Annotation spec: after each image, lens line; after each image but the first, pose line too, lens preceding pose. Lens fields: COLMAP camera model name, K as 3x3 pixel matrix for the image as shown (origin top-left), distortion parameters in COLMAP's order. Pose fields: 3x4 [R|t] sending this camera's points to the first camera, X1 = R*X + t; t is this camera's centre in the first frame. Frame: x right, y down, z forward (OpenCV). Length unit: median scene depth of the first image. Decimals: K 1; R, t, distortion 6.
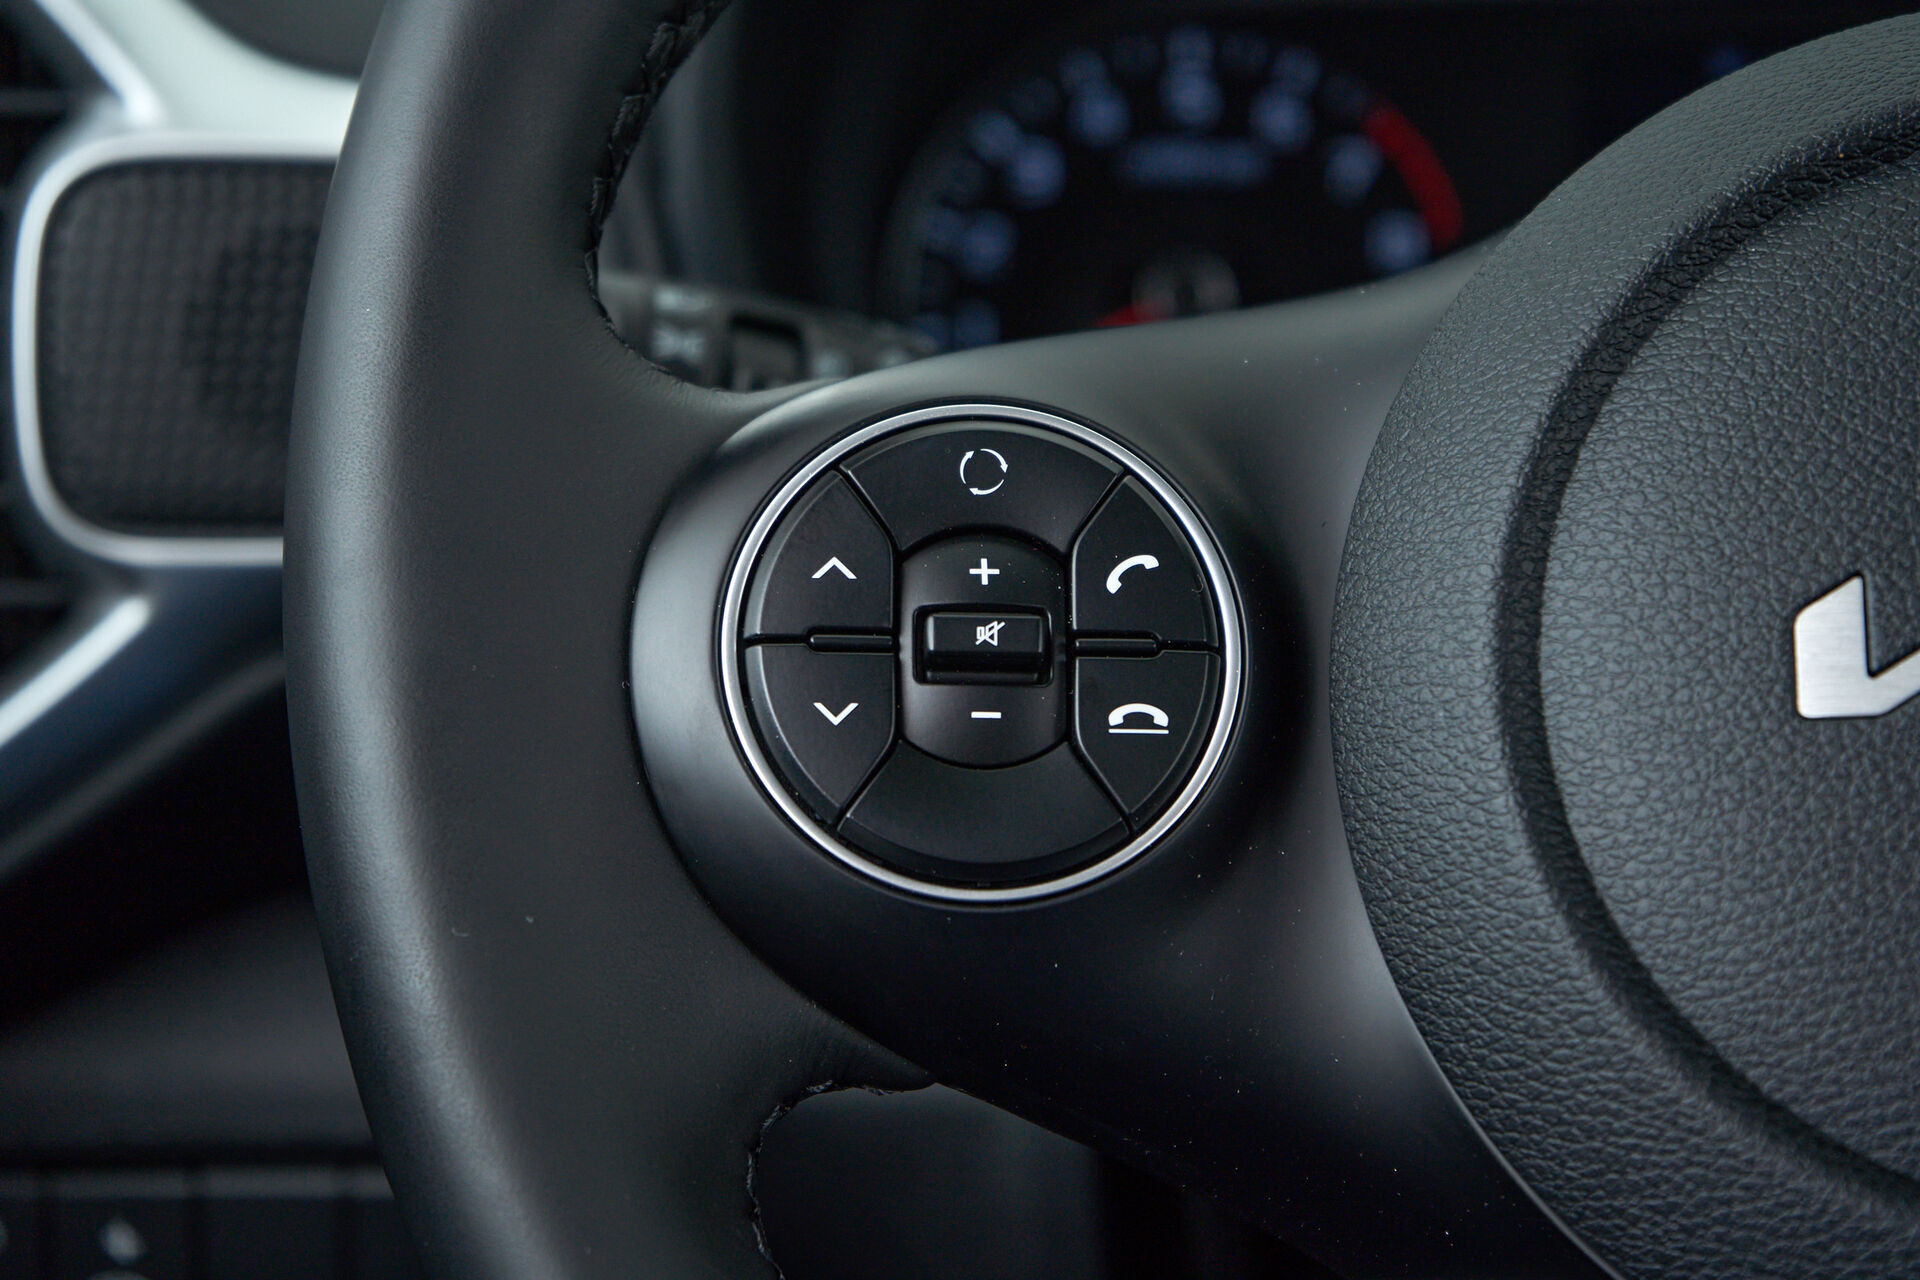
lens RADIAL K [[4189.0, 0, 960.0], [0, 4189.0, 640.0], [0, 0, 1]] dist [0.118517, 0.469543]
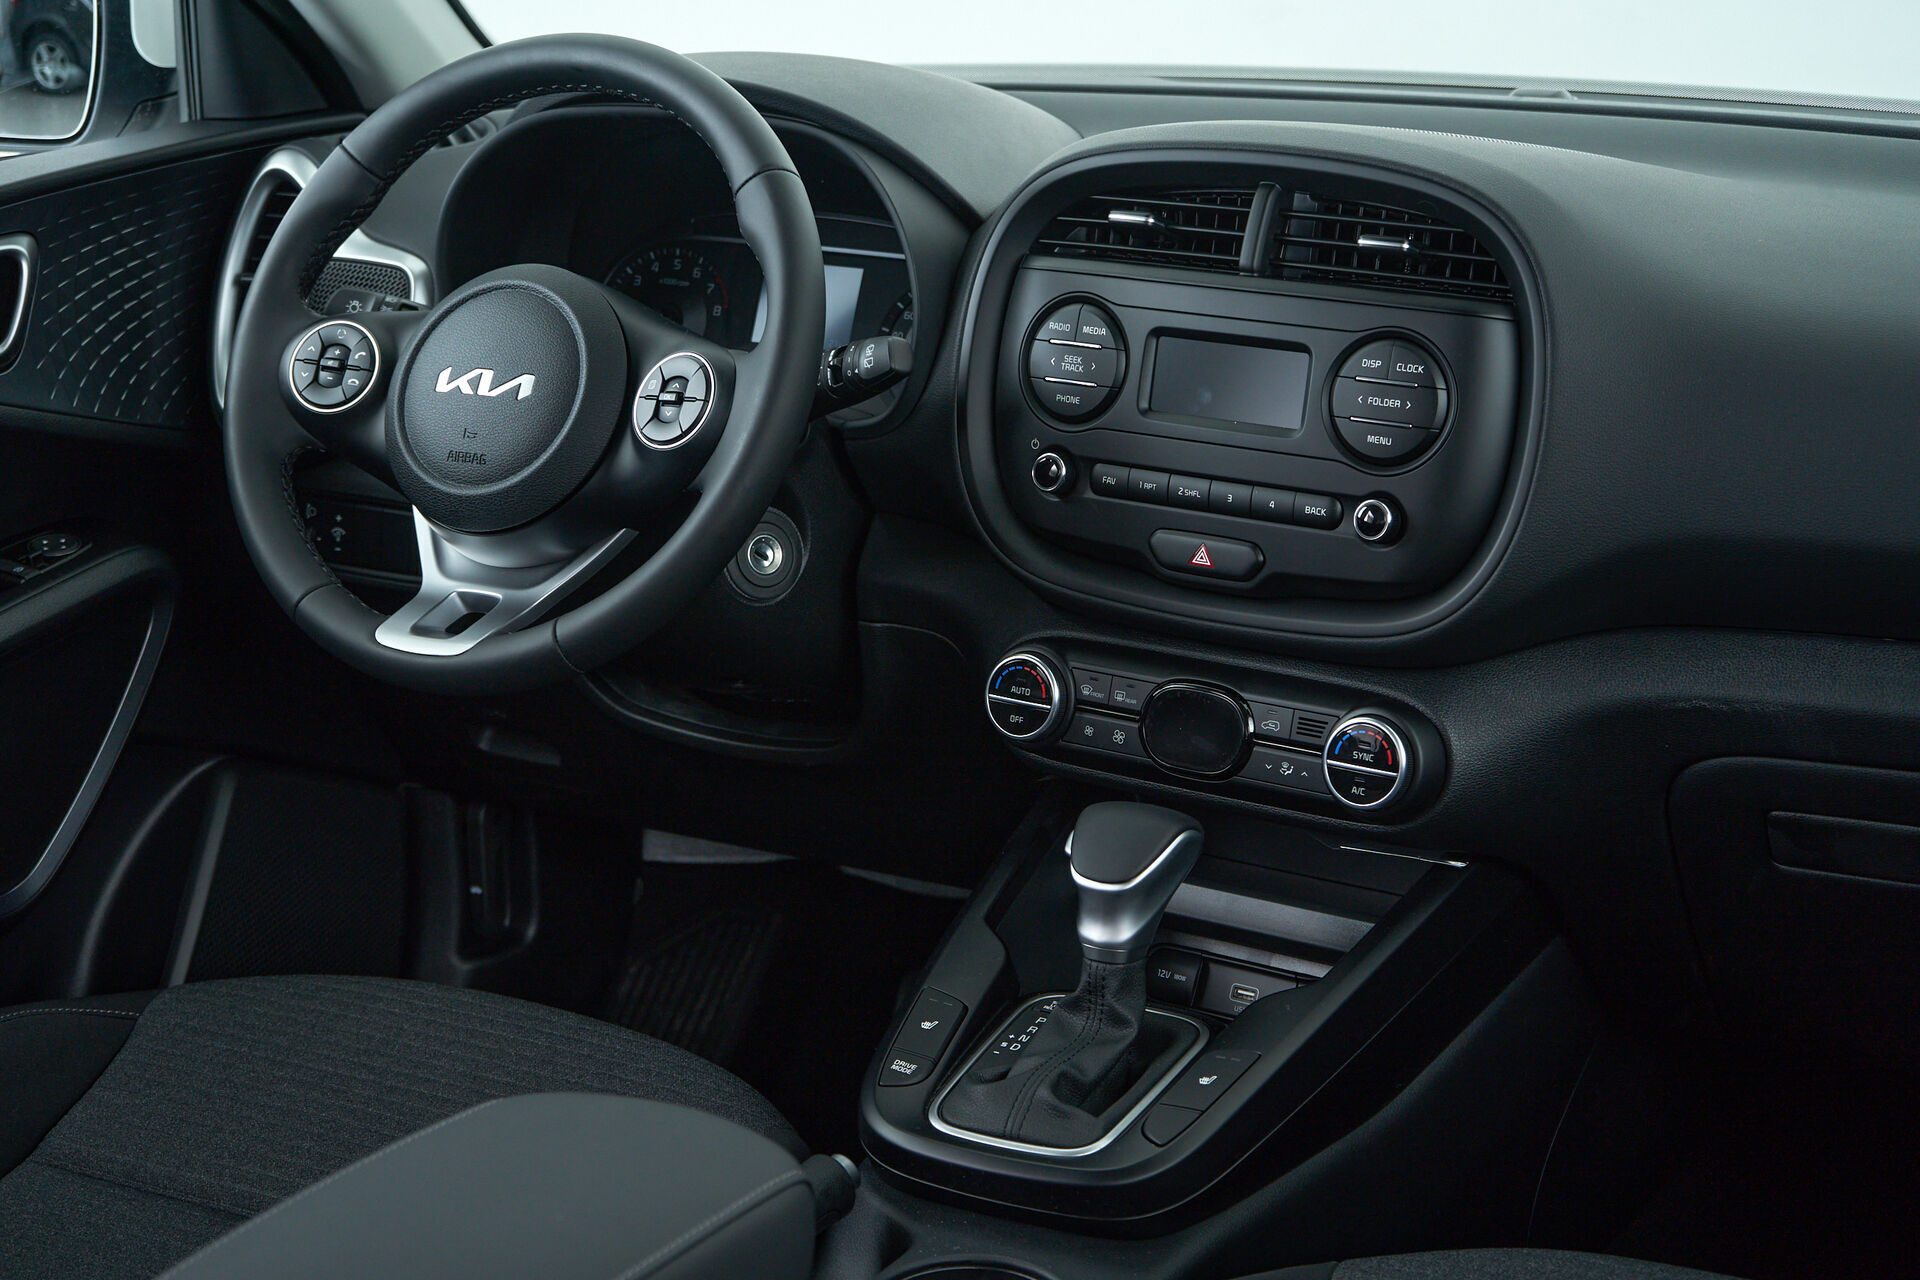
lens RADIAL K [[3333.0, 0, 960.0], [0, 3333.0, 640.0], [0, 0, 1]] dist [-0.006065, -0.011998]
pose [[0.906630, 0.140142, -0.397972, 2.447989], [-0.134724, 0.990005, 0.041703, 0.062584], [0.399838, 0.015807, 0.916449, -2.545521]]
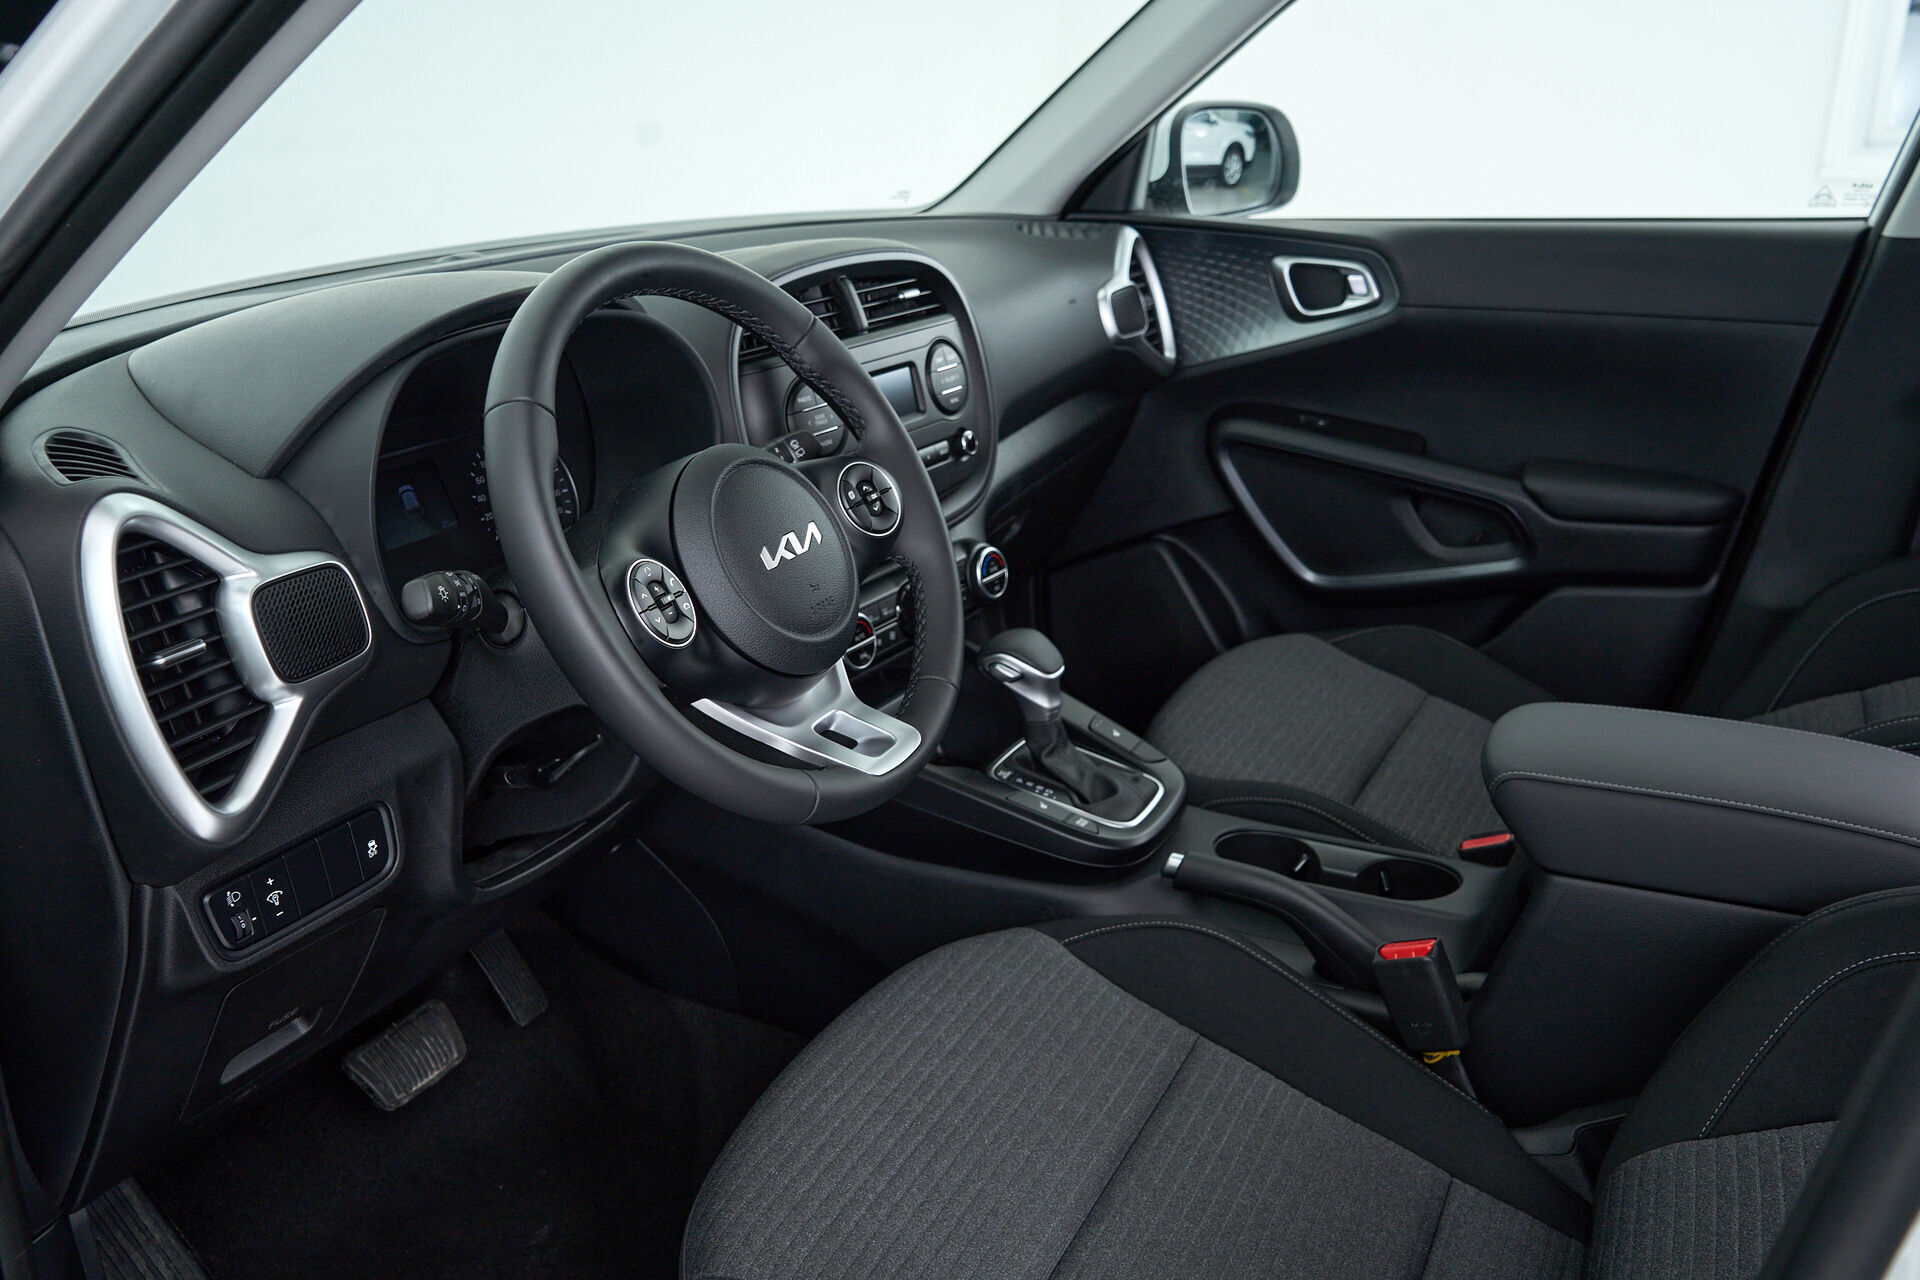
lens RADIAL K [[1554.5, 0, 960.0], [0, 1554.5, 640.0], [0, 0, 1]] dist [0.002793, -0.000619]
pose [[0.391070, -0.297101, 0.871089, -1.565957], [0.254757, 0.944427, 0.207743, -0.263697], [-0.884400, 0.140674, 0.445025, -0.199751]]
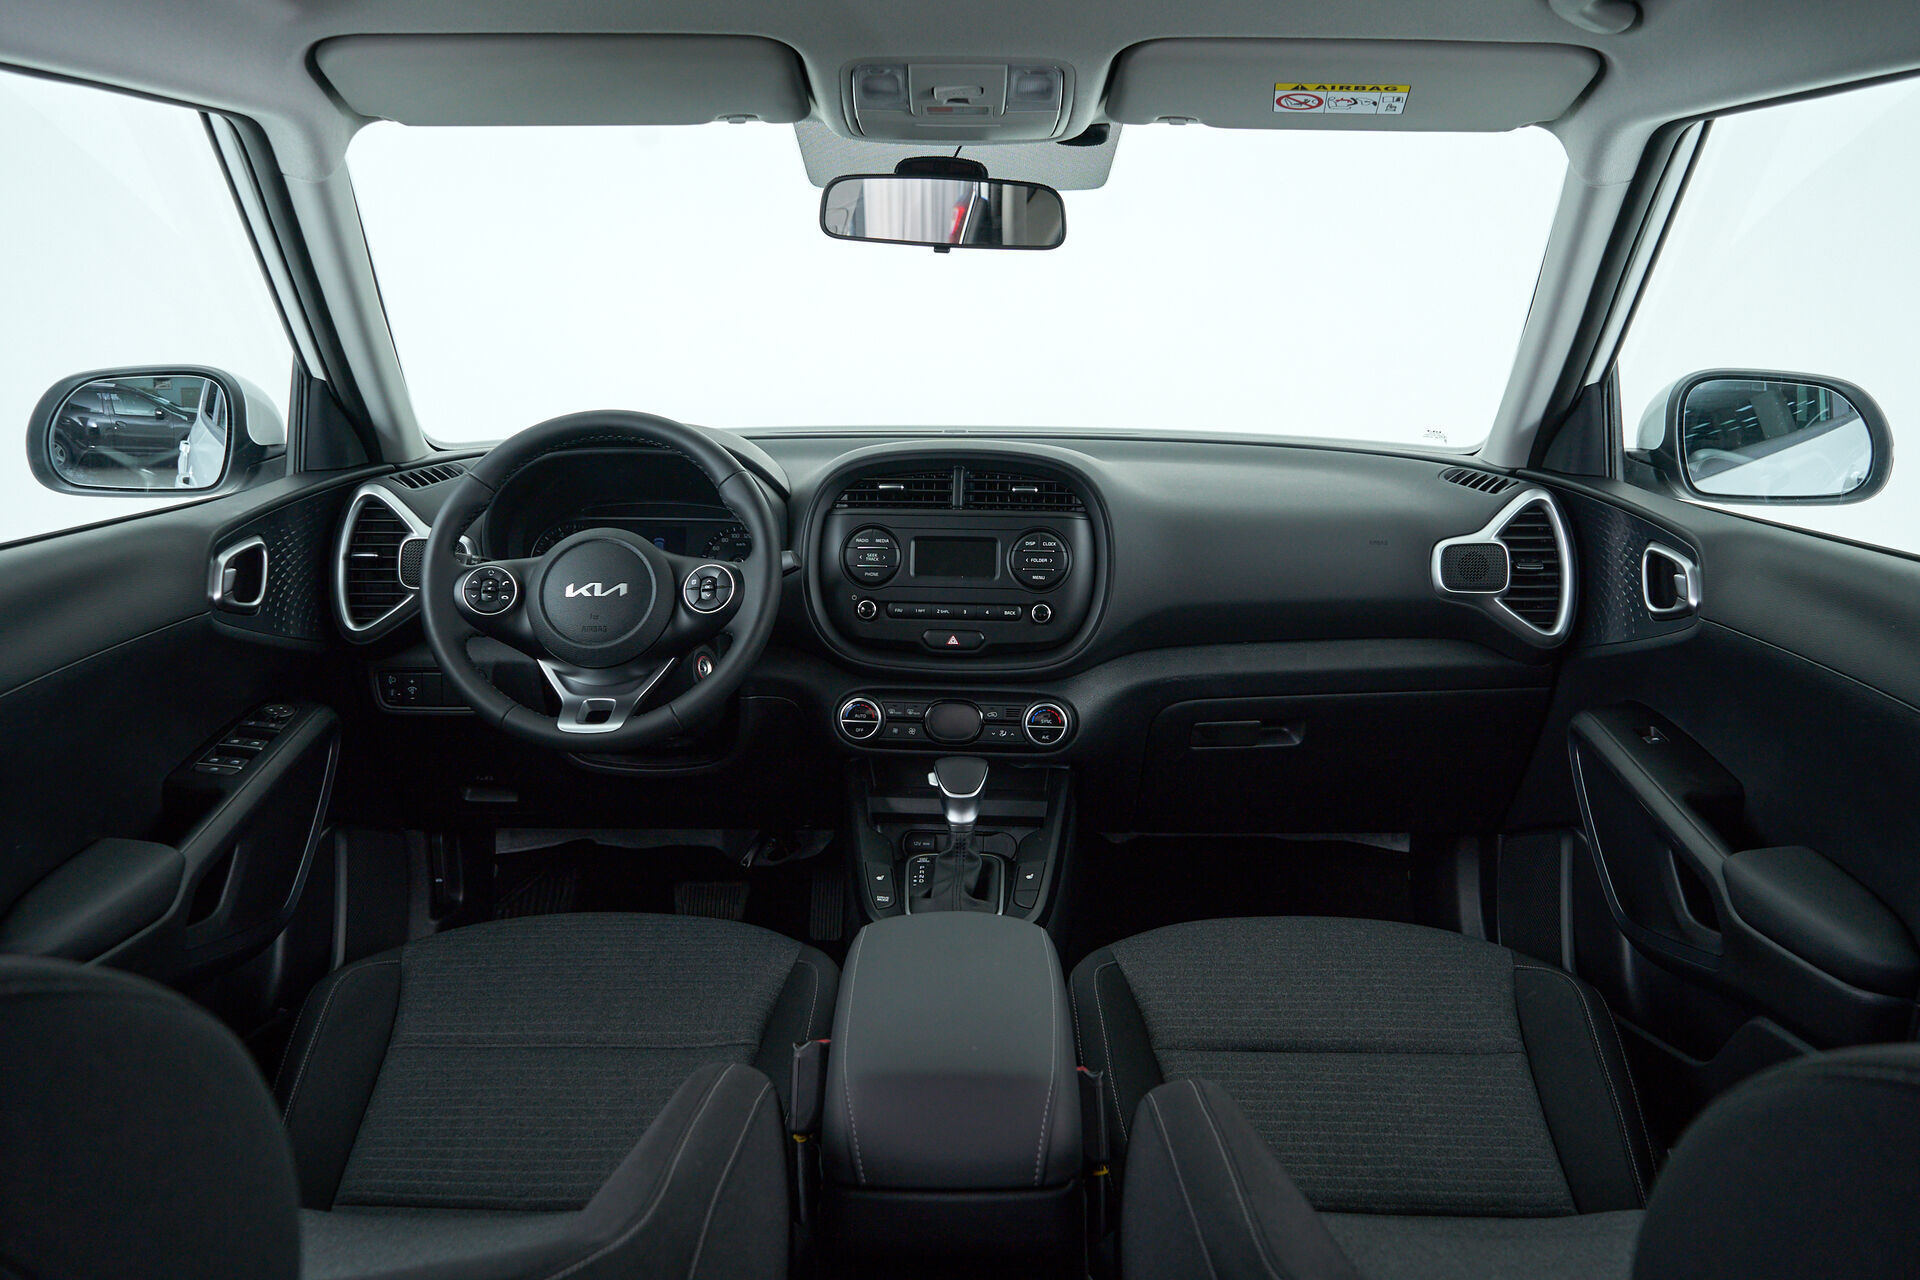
lens RADIAL K [[1554.5, 0, 960.0], [0, 1554.5, 640.0], [0, 0, 1]] dist [0.002793, -0.000619]
pose [[0.995937, 0.017410, 0.088352, 0.786523], [-0.012773, 0.998524, -0.052787, 0.298391], [-0.089141, 0.051444, 0.994690, -2.740803]]
